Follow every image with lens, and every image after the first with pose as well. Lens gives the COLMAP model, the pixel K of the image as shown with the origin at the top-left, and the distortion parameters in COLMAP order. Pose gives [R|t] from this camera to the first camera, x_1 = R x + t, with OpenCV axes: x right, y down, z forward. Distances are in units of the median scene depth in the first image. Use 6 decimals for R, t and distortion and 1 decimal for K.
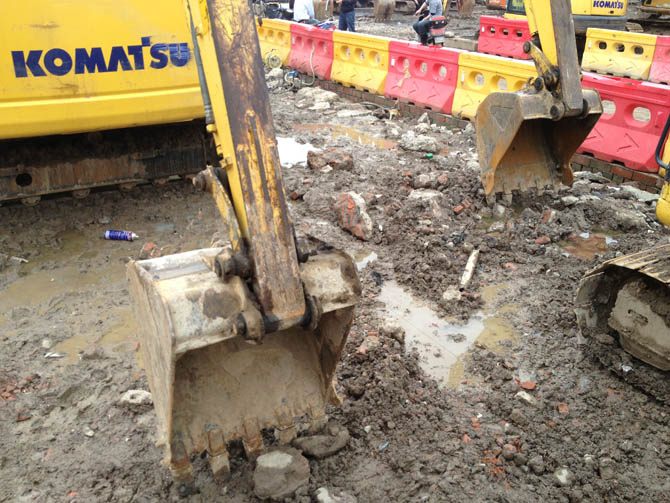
lens RADIAL K [[654.5, 0, 331.0], [0, 654.5, 250.5], [0, 0, 1]] dist [0.015475, 0.000000]
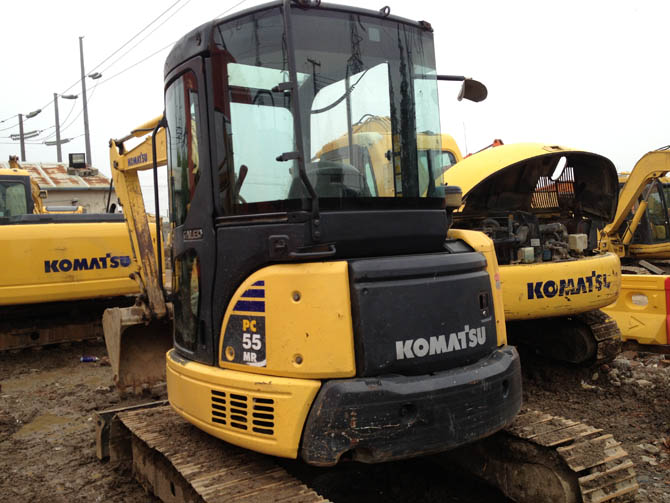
lens RADIAL K [[654.5, 0, 337.2], [0, 654.5, 253.4], [0, 0, 1]] dist [0.015475, 0.000000]
pose [[0.992684, -0.066867, 0.100530, 0.231575], [0.099420, 0.925143, -0.366368, 0.517038], [-0.068507, 0.373683, 0.925023, -0.985049]]
